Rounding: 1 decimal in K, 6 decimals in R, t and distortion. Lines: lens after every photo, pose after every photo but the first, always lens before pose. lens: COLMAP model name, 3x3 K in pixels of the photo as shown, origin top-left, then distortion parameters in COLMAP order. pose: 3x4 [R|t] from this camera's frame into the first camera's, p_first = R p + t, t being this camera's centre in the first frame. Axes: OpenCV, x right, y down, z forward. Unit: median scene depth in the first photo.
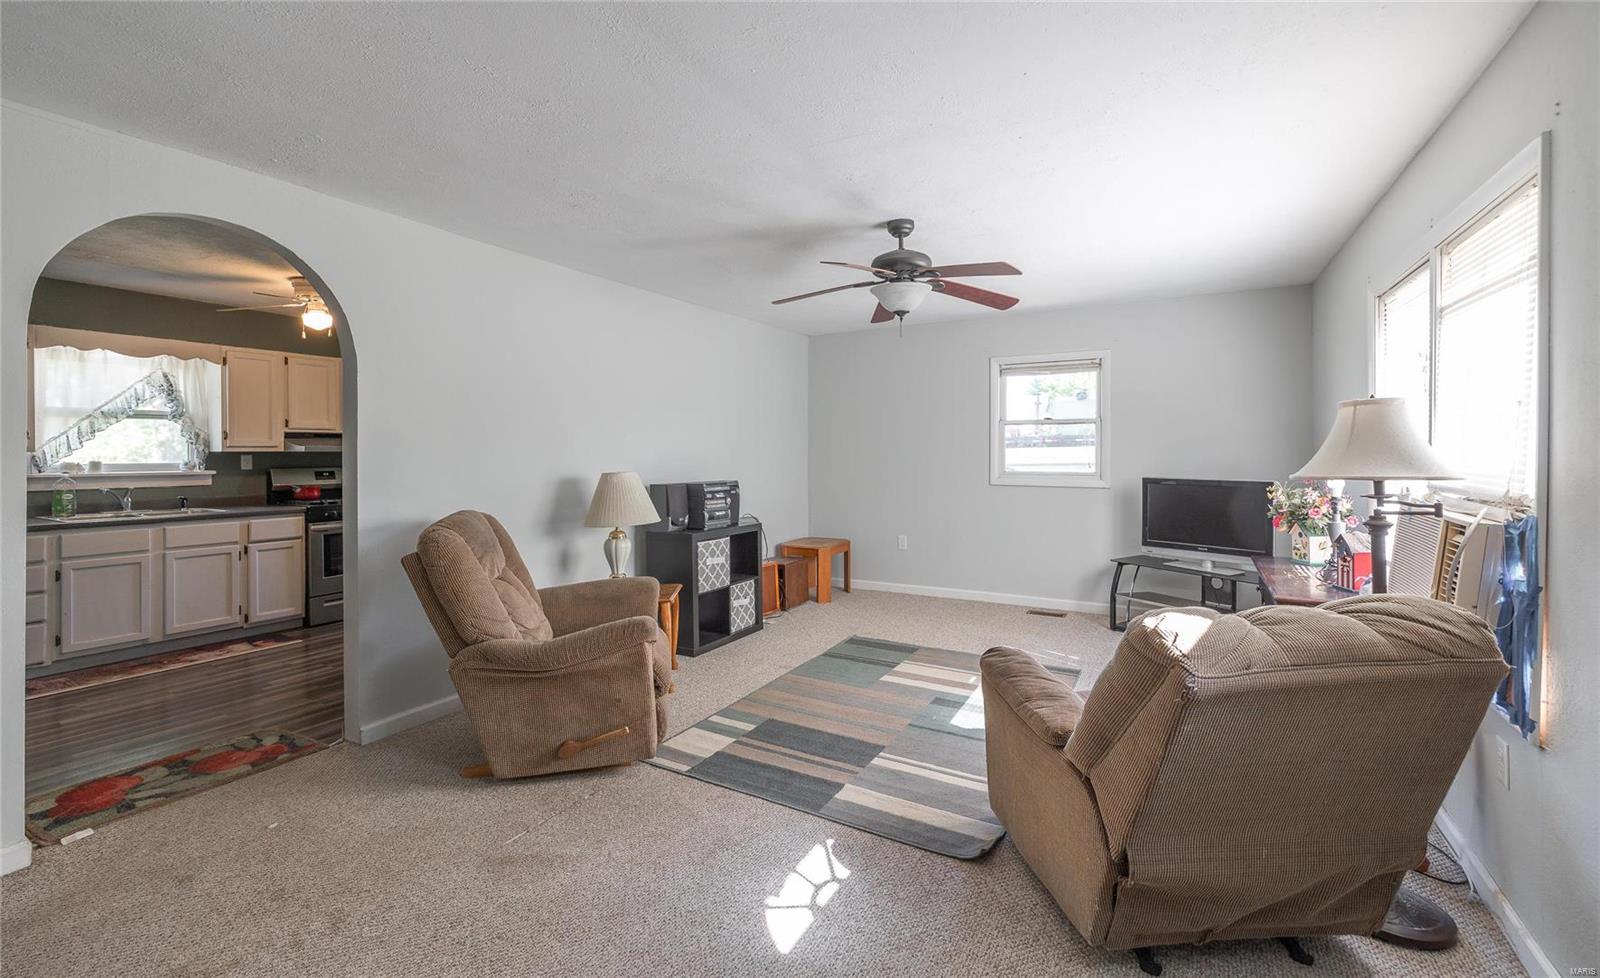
lens RADIAL K [[669.0, 0, 802.0], [0, 669.0, 452.8], [0, 0, 1]] dist [-0.000894, -0.000465]
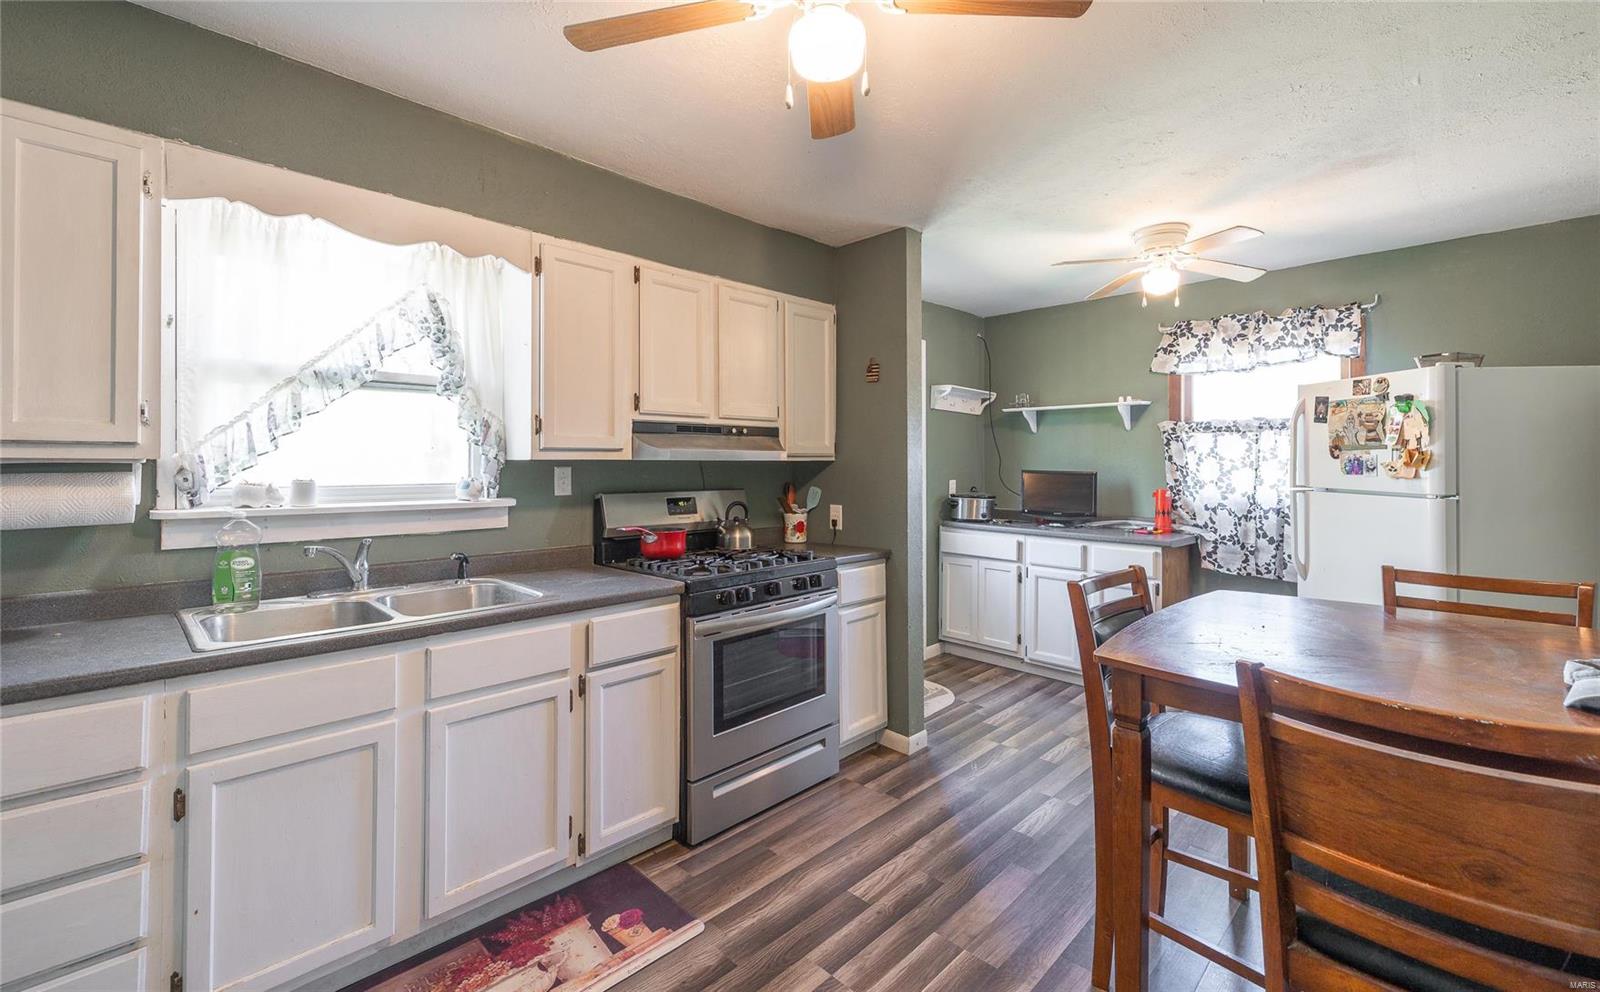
lens RADIAL K [[671.1, 0, 796.1], [0, 671.1, 457.0], [0, 0, 1]] dist [0.000548, -0.000122]
pose [[0.965767, 0.001849, -0.259406, -0.624034], [-0.004282, 0.999952, -0.008815, -0.000574], [0.259378, 0.009624, 0.965728, 0.654489]]
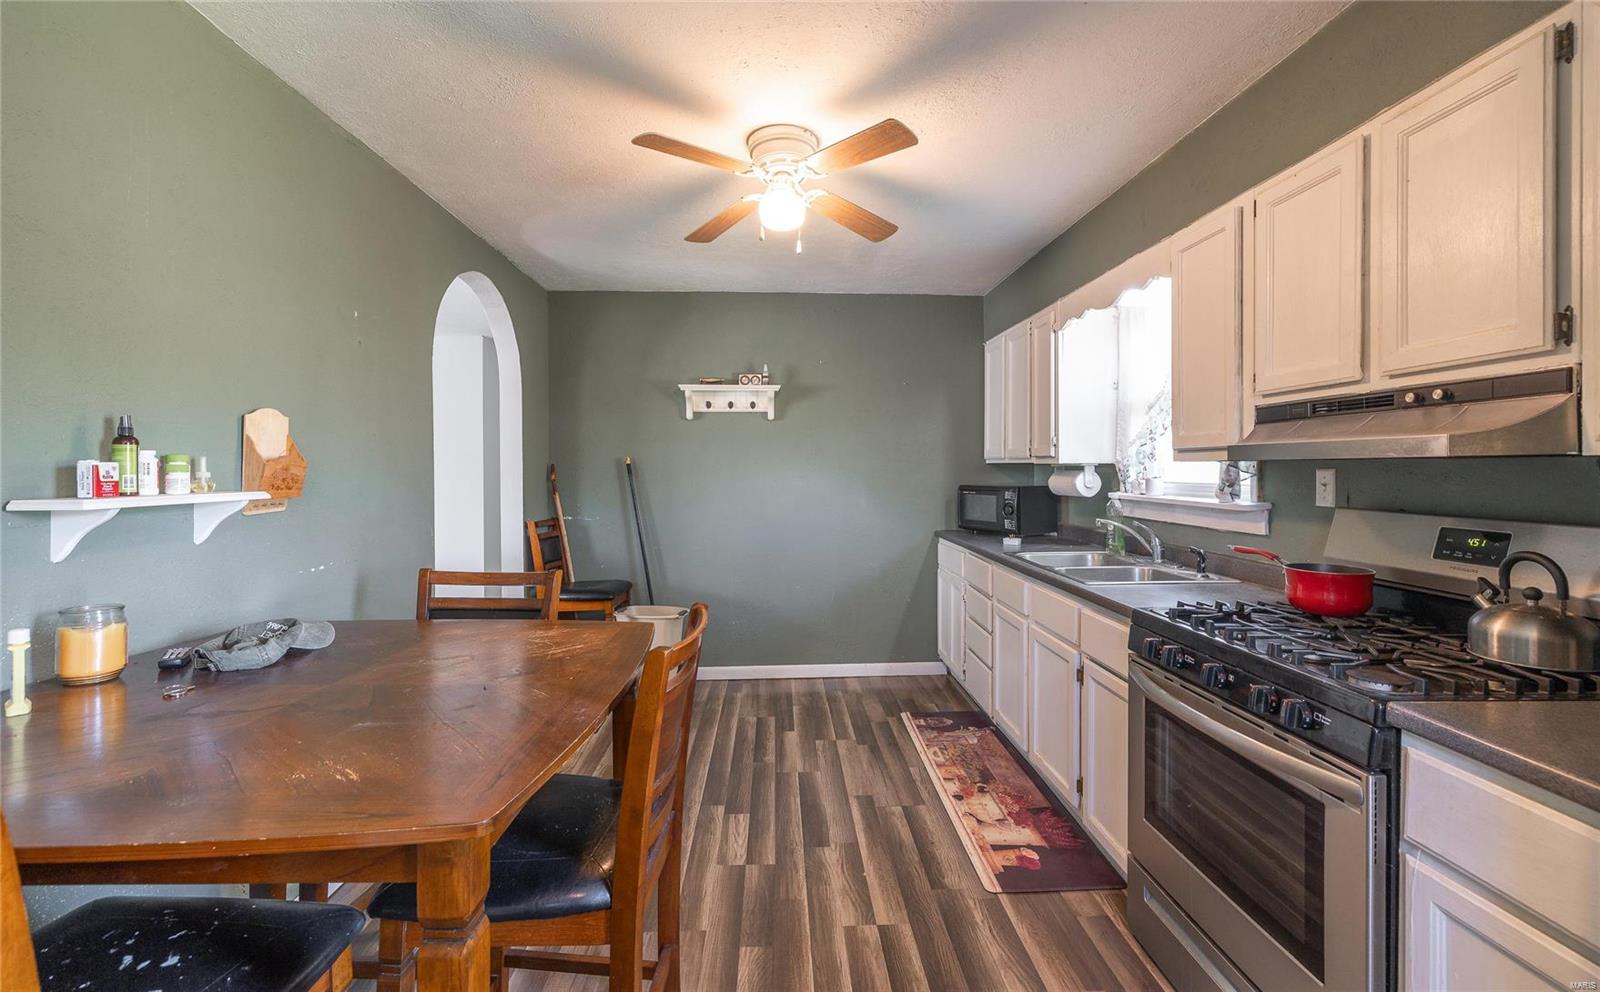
lens RADIAL K [[671.1, 0, 796.1], [0, 671.1, 457.0], [0, 0, 1]] dist [0.000548, -0.000122]
pose [[-0.850490, -0.012514, -0.525842, -0.430697], [-0.008607, 0.999914, -0.009875, 0.002629], [0.525920, -0.003872, -0.850525, 1.380850]]
